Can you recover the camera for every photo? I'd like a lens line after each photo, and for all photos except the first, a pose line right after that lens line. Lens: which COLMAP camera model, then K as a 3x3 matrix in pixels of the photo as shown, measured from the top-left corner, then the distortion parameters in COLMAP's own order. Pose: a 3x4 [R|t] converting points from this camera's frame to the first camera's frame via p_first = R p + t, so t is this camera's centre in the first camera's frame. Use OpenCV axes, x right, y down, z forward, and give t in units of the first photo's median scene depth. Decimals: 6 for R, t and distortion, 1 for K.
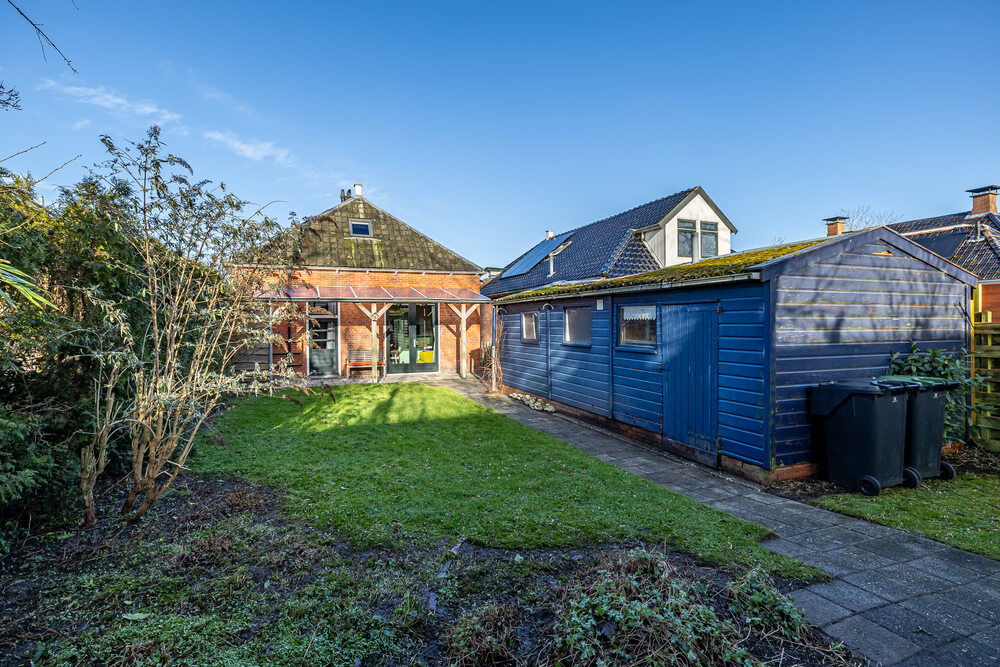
lens RADIAL K [[489.9, 0, 502.0], [0, 489.9, 329.9], [0, 0, 1]] dist [-0.013536, 0.003208]
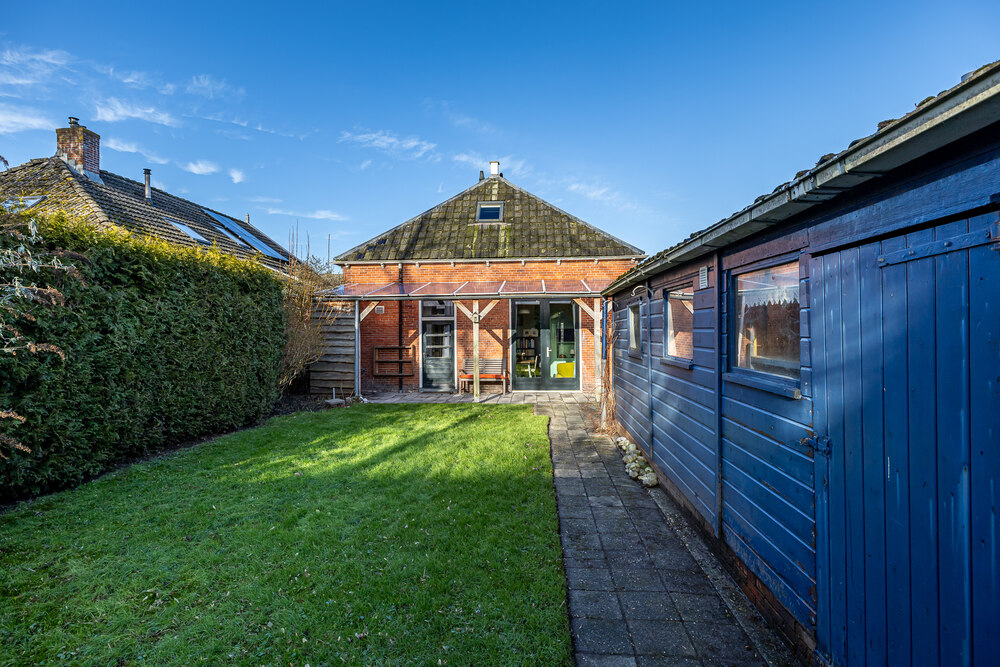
lens RADIAL K [[516.3, 0, 500.2], [0, 516.3, 329.8], [0, 0, 1]] dist [-0.004916, 0.000650]
pose [[0.896208, -0.001063, -0.443633, 0.230243], [-0.004657, 0.999919, -0.011804, 0.003713], [0.443610, 0.012645, 0.896131, 0.461862]]
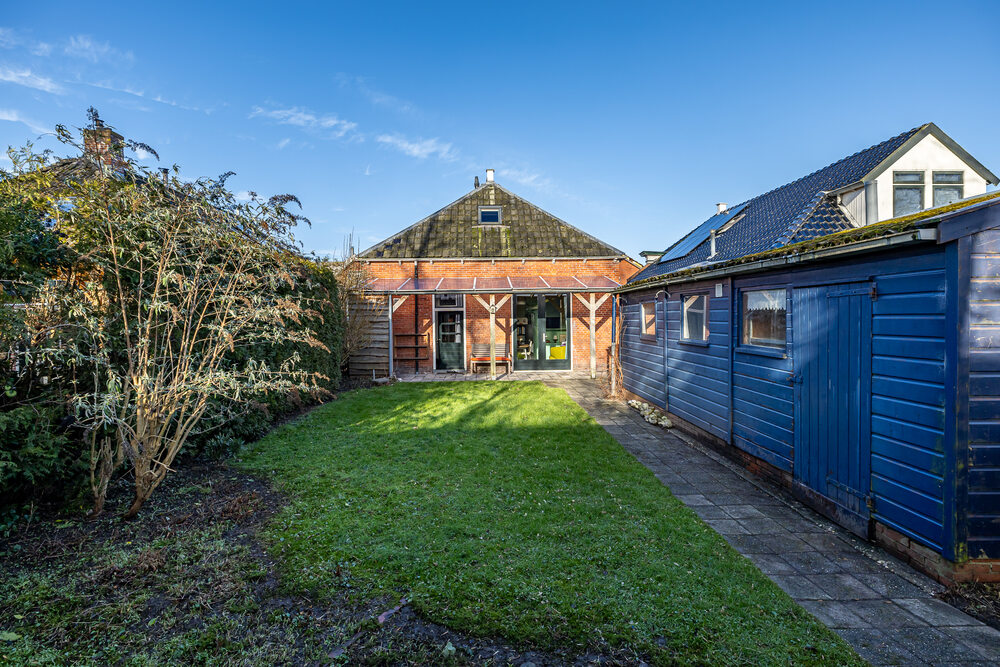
lens RADIAL K [[516.3, 0, 498.0], [0, 516.3, 330.4], [0, 0, 1]] dist [-0.004916, 0.000650]
pose [[0.937290, 0.005674, -0.348504, 0.150423], [-0.000408, 0.999885, 0.015184, -0.002000], [0.348550, -0.014090, 0.937184, 0.138742]]
